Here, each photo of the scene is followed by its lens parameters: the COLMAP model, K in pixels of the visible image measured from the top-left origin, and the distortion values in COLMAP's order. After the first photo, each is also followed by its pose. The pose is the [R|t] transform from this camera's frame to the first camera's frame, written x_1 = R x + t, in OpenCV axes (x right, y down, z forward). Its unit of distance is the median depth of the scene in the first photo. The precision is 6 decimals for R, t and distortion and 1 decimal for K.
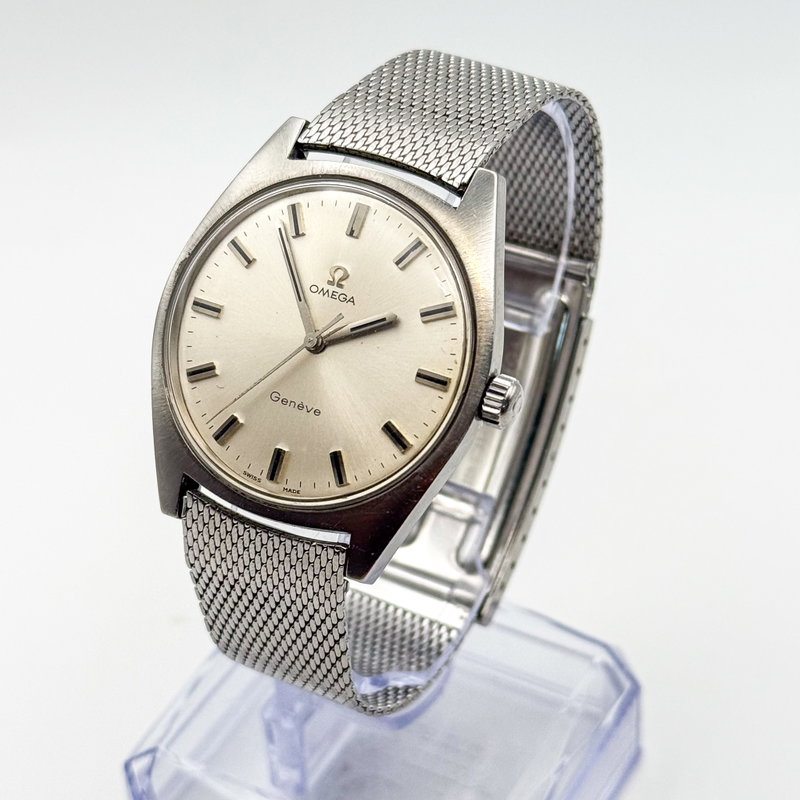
lens RADIAL K [[2053.9, 0, 400.0], [0, 2053.9, 400.0], [0, 0, 1]] dist [0.125495, 0.115410]
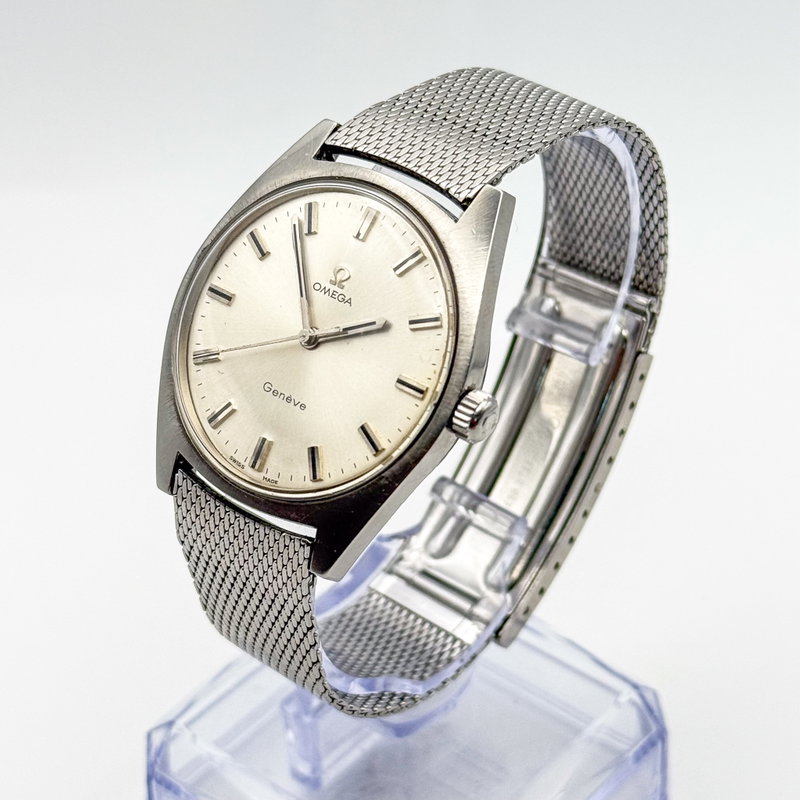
lens RADIAL K [[2053.9, 0, 400.0], [0, 2053.9, 400.0], [0, 0, 1]] dist [0.125495, 0.115410]
pose [[0.979332, 0.114822, -0.166506, 0.171883], [-0.117655, 0.993028, -0.007218, 0.004247], [0.164517, 0.026660, 0.986014, 0.001657]]
